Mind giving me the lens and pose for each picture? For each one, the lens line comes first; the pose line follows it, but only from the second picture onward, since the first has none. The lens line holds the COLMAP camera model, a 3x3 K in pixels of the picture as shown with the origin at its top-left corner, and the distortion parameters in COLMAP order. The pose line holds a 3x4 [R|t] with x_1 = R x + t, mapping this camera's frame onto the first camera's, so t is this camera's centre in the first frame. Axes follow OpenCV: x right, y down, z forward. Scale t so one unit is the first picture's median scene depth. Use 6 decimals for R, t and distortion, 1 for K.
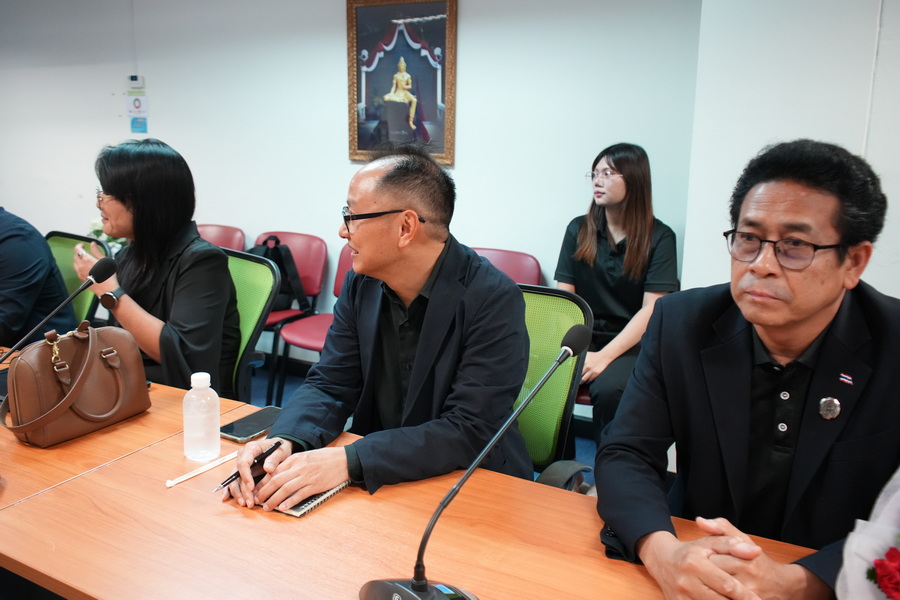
lens RADIAL K [[772.8, 0, 449.9], [0, 772.8, 303.5], [0, 0, 1]] dist [-0.005057, 0.000928]
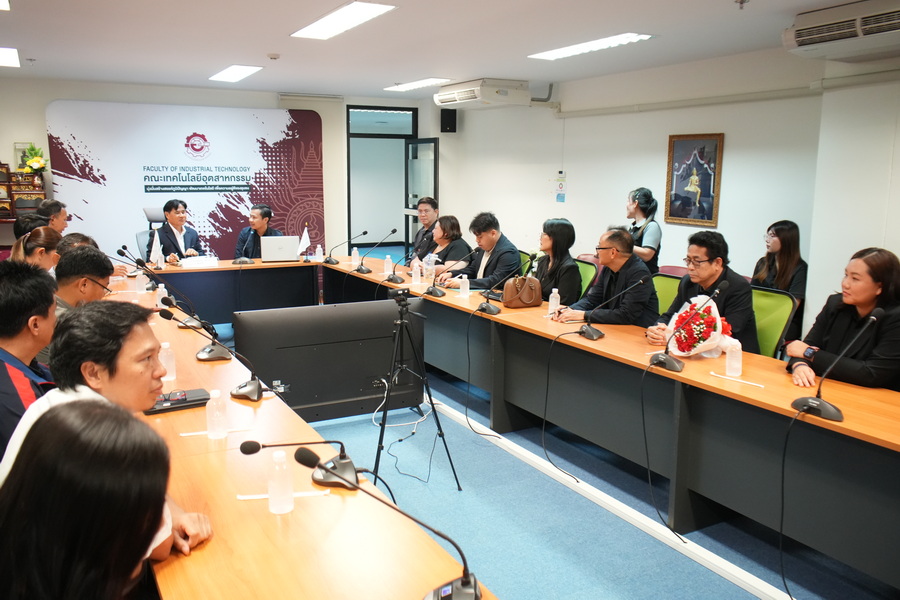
lens RADIAL K [[772.8, 0, 449.8], [0, 772.8, 300.2], [0, 0, 1]] dist [-0.005057, 0.000928]
pose [[0.855887, 0.084301, -0.510247, 0.413104], [-0.109858, 0.993744, -0.020093, 0.098202], [0.505361, 0.073252, 0.859793, -0.871967]]
